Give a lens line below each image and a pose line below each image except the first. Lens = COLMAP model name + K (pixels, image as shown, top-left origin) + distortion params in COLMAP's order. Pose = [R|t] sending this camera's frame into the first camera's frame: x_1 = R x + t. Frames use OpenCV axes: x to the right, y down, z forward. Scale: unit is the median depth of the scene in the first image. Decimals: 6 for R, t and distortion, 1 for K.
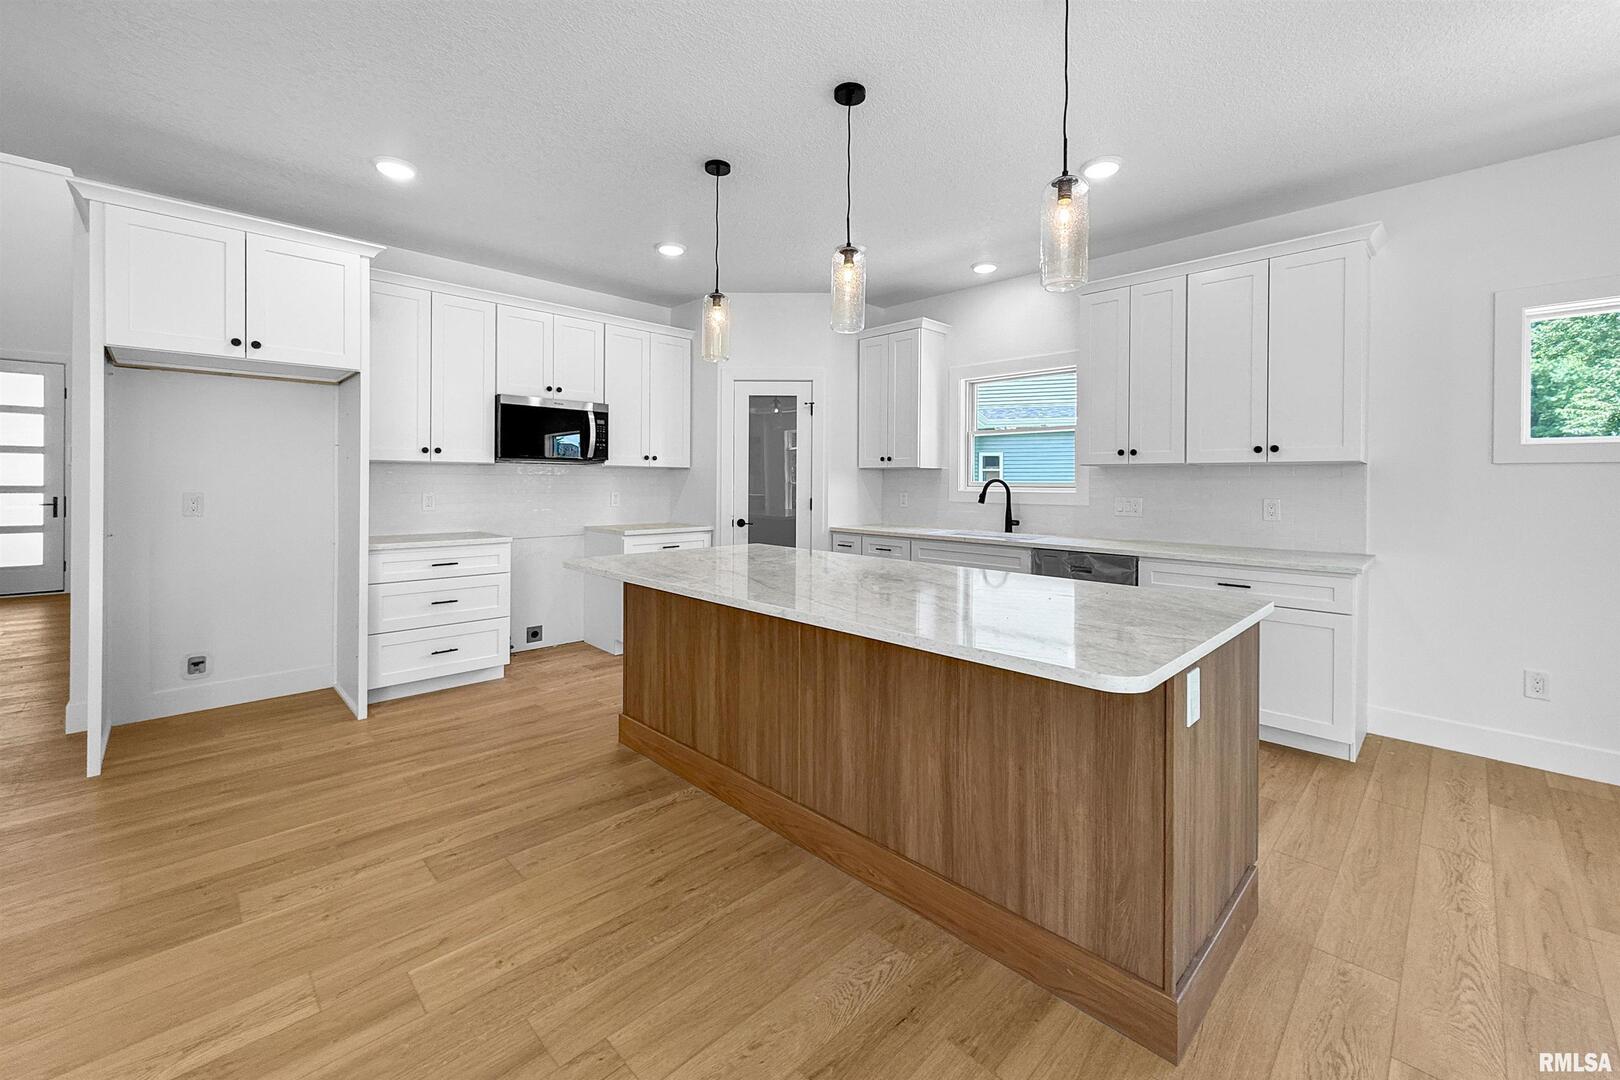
lens RADIAL K [[654.9, 0, 811.7], [0, 654.9, 480.9], [0, 0, 1]] dist [-0.002893, 0.000332]
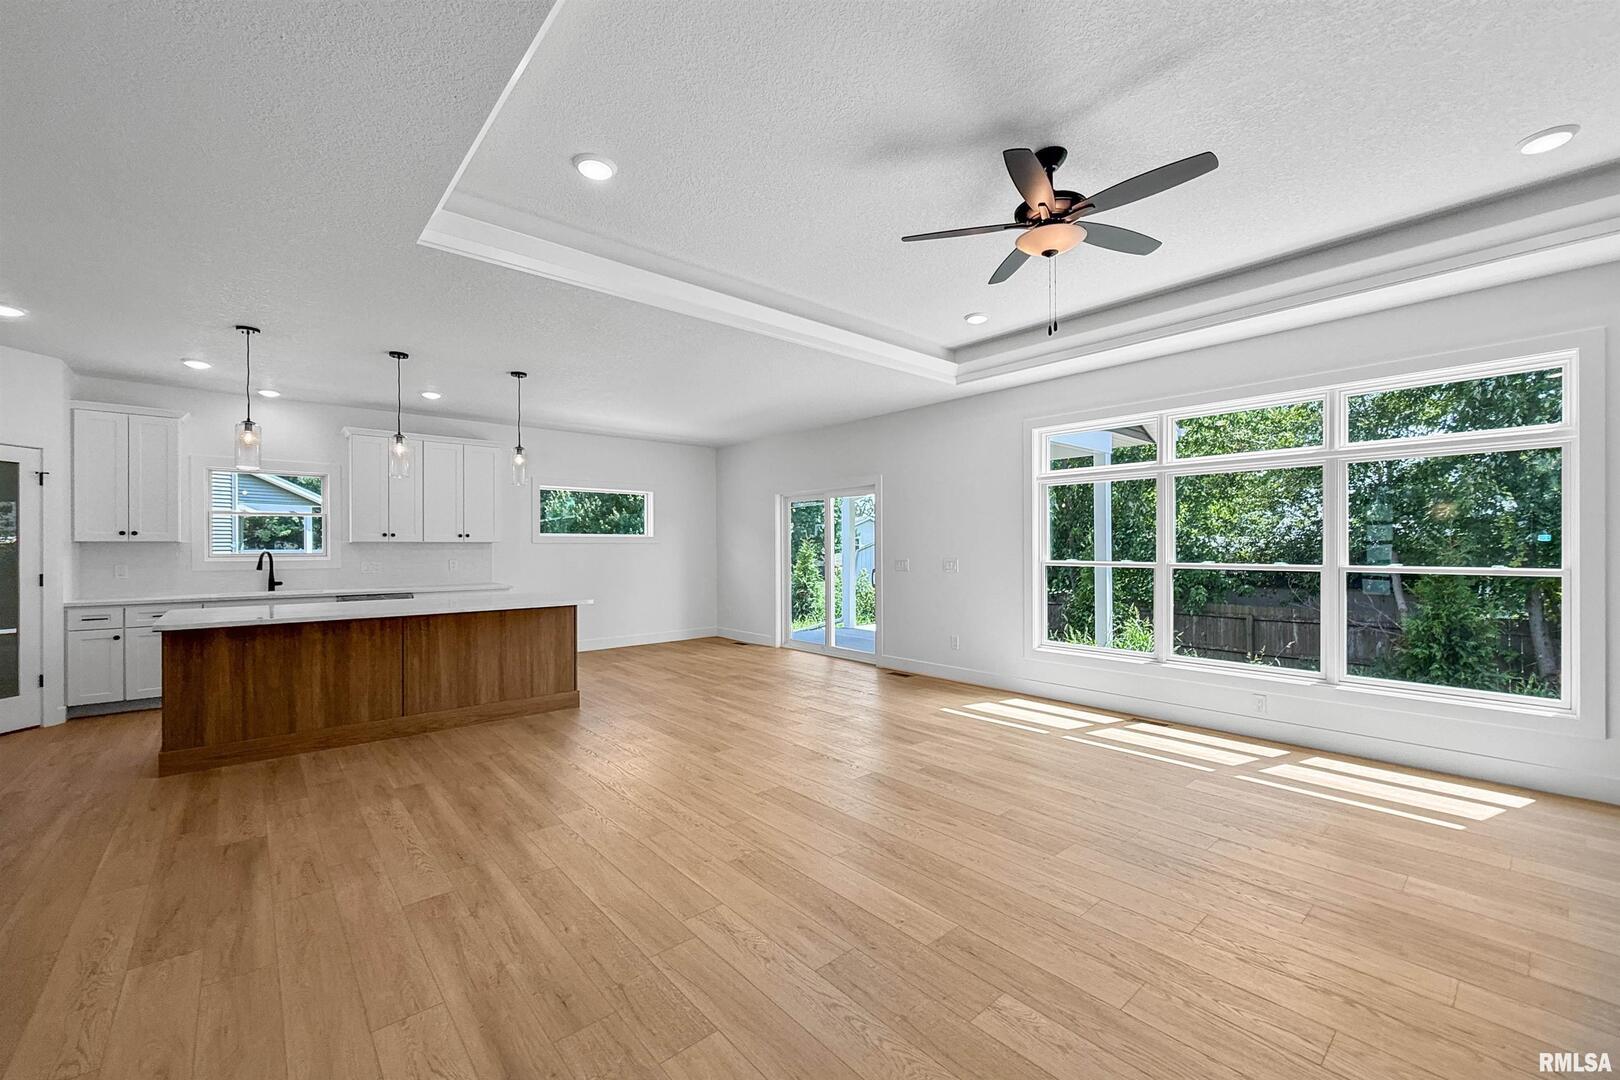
lens RADIAL K [[654.9, 0, 817.2], [0, 654.9, 544.0], [0, 0, 1]] dist [-0.002893, 0.000332]
pose [[0.060650, -0.006355, 0.998139, -1.229820], [0.002426, 0.999978, 0.006220, -0.028732], [-0.998156, 0.002044, 0.060664, -0.240403]]
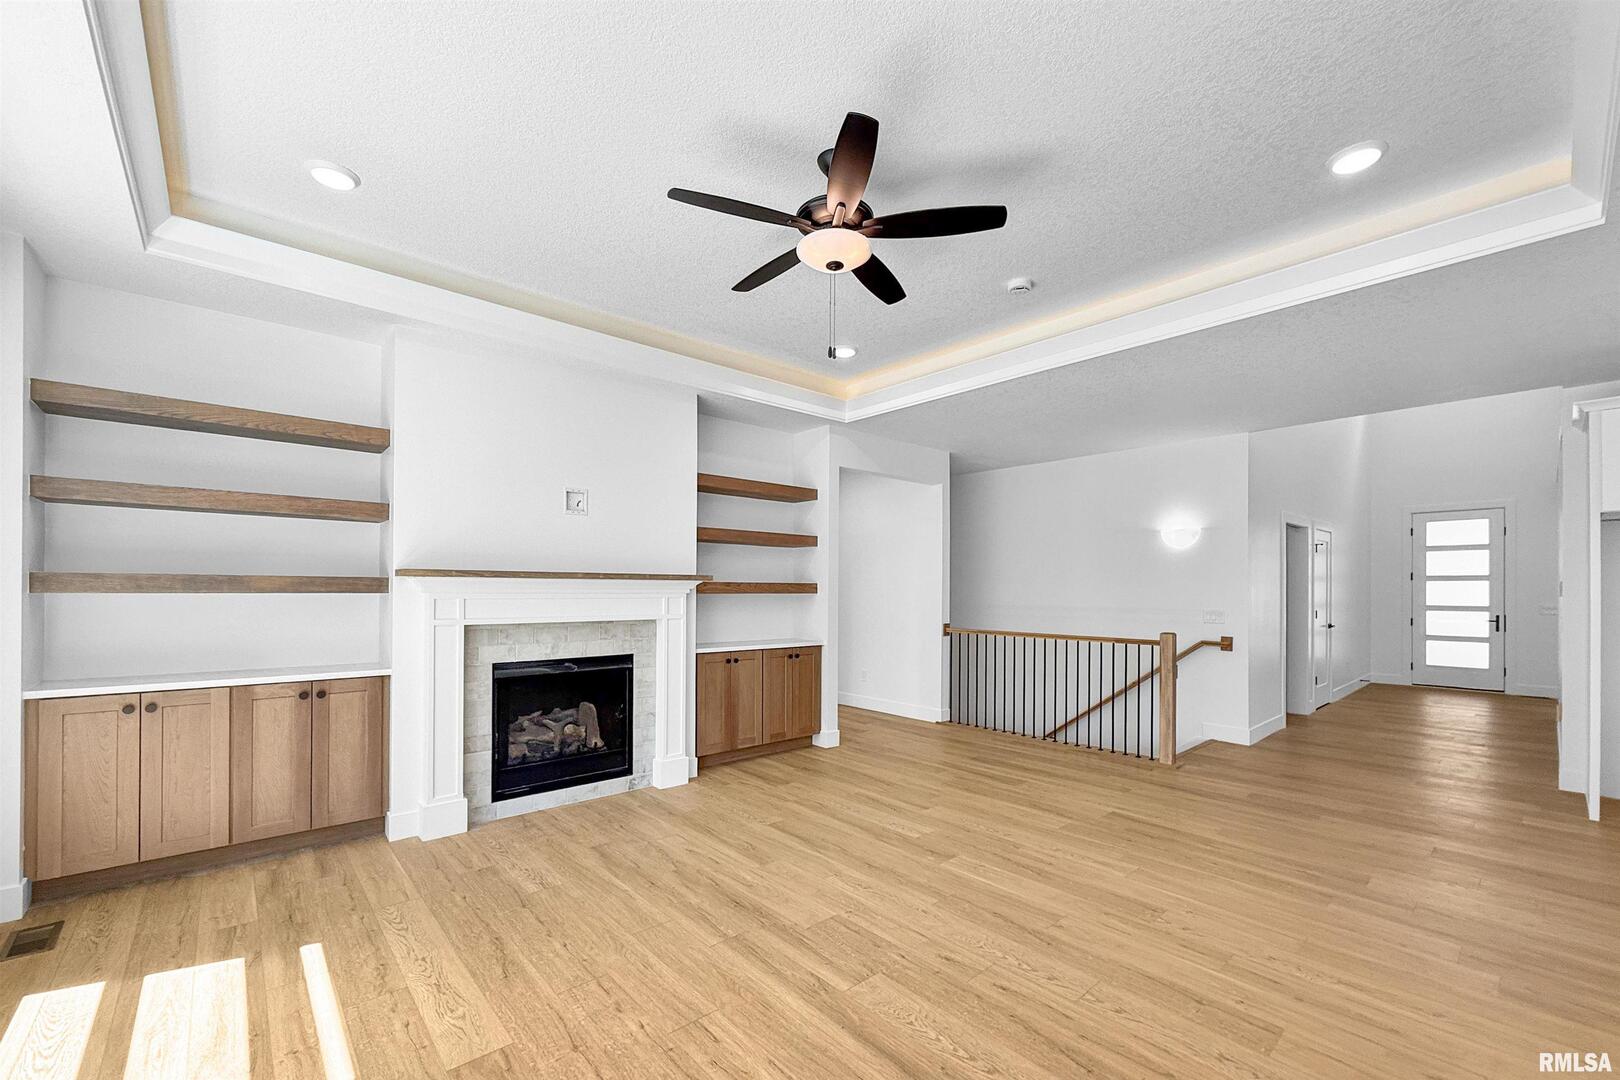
lens RADIAL K [[654.9, 0, 808.6], [0, 654.9, 583.4], [0, 0, 1]] dist [-0.002893, 0.000332]
pose [[-0.055760, -0.016486, -0.998308, 0.297754], [-0.003379, 0.999861, -0.016323, -0.021973], [0.998438, 0.002463, -0.055808, -0.465175]]
